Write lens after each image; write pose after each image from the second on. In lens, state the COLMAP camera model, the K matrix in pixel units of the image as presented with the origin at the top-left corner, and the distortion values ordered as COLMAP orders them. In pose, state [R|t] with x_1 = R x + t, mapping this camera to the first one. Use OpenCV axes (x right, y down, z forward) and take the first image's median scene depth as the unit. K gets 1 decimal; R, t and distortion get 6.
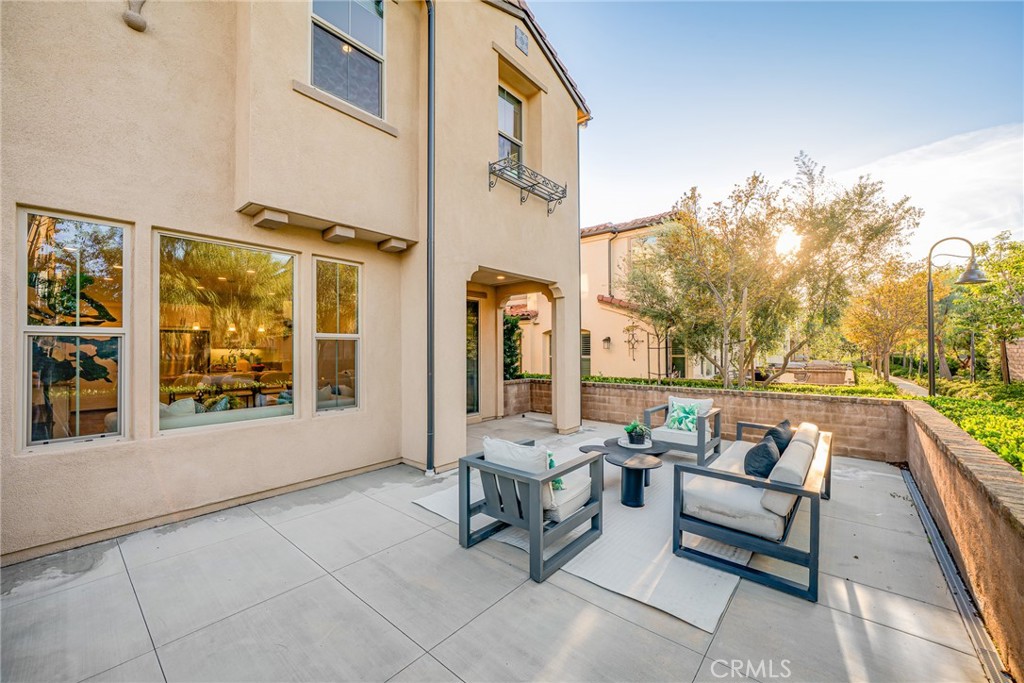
lens RADIAL K [[396.6, 0, 510.8], [0, 396.6, 343.4], [0, 0, 1]] dist [-0.002715, -0.000115]
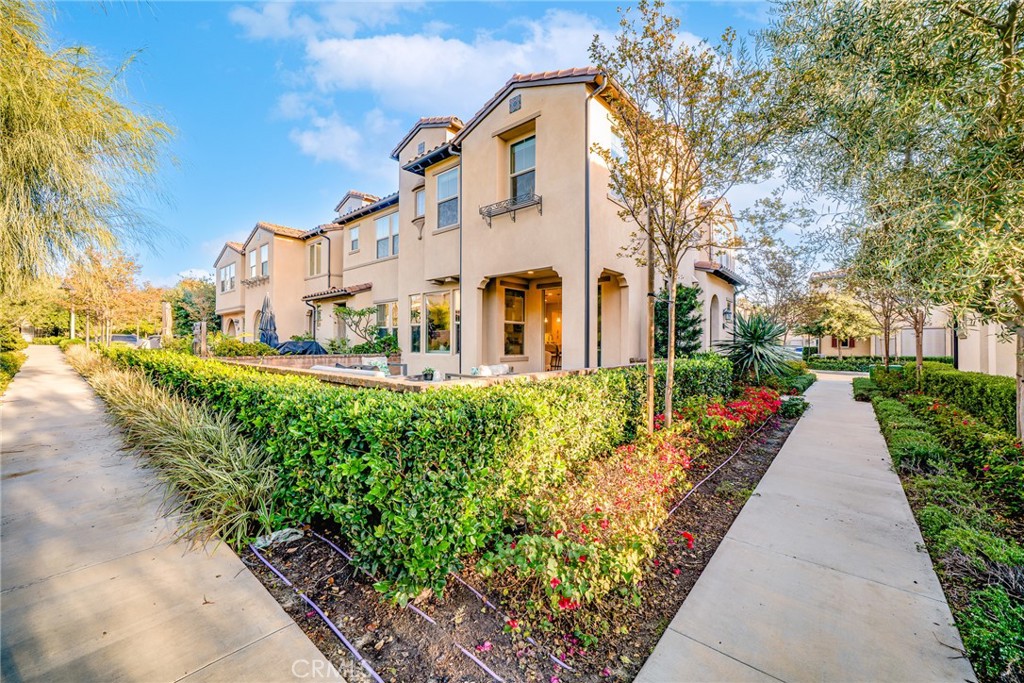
lens RADIAL K [[396.6, 0, 510.2], [0, 396.6, 341.6], [0, 0, 1]] dist [-0.002715, -0.000115]
pose [[-0.004893, 0.002268, -0.999985, 1.764412], [0.007075, 0.999972, 0.002233, 0.084939], [0.999963, -0.007064, -0.004909, 1.220163]]
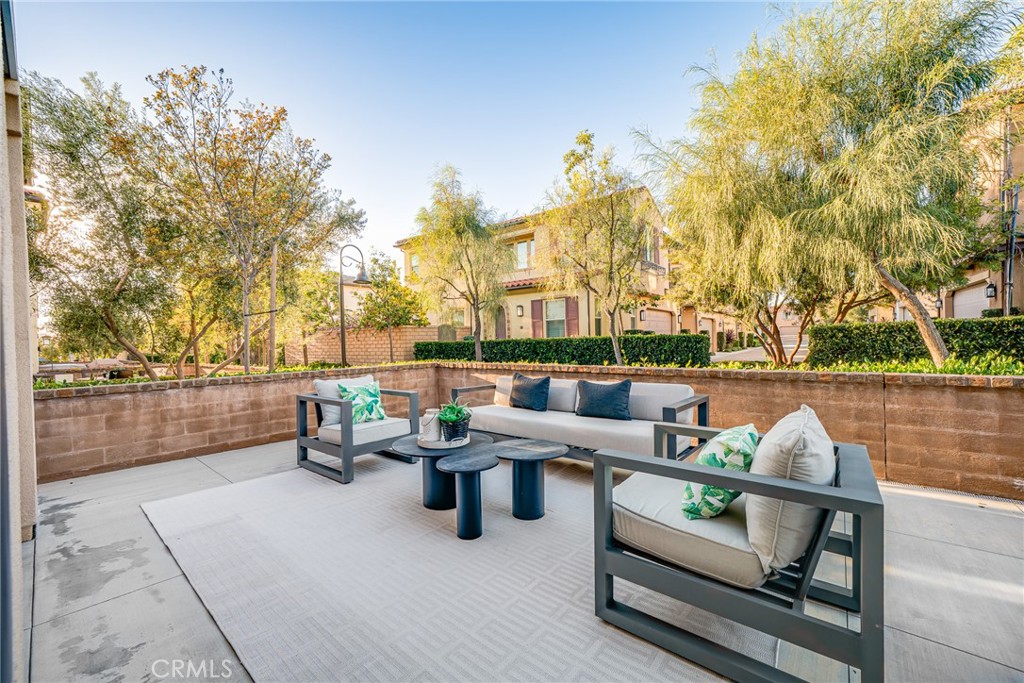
lens RADIAL K [[396.6, 0, 515.8], [0, 396.6, 344.5], [0, 0, 1]] dist [-0.002715, -0.000115]
pose [[-0.011922, -0.005751, 0.999912, -0.314382], [0.006950, 0.999959, 0.005834, 0.090515], [-0.999905, 0.007019, -0.011881, 0.852729]]
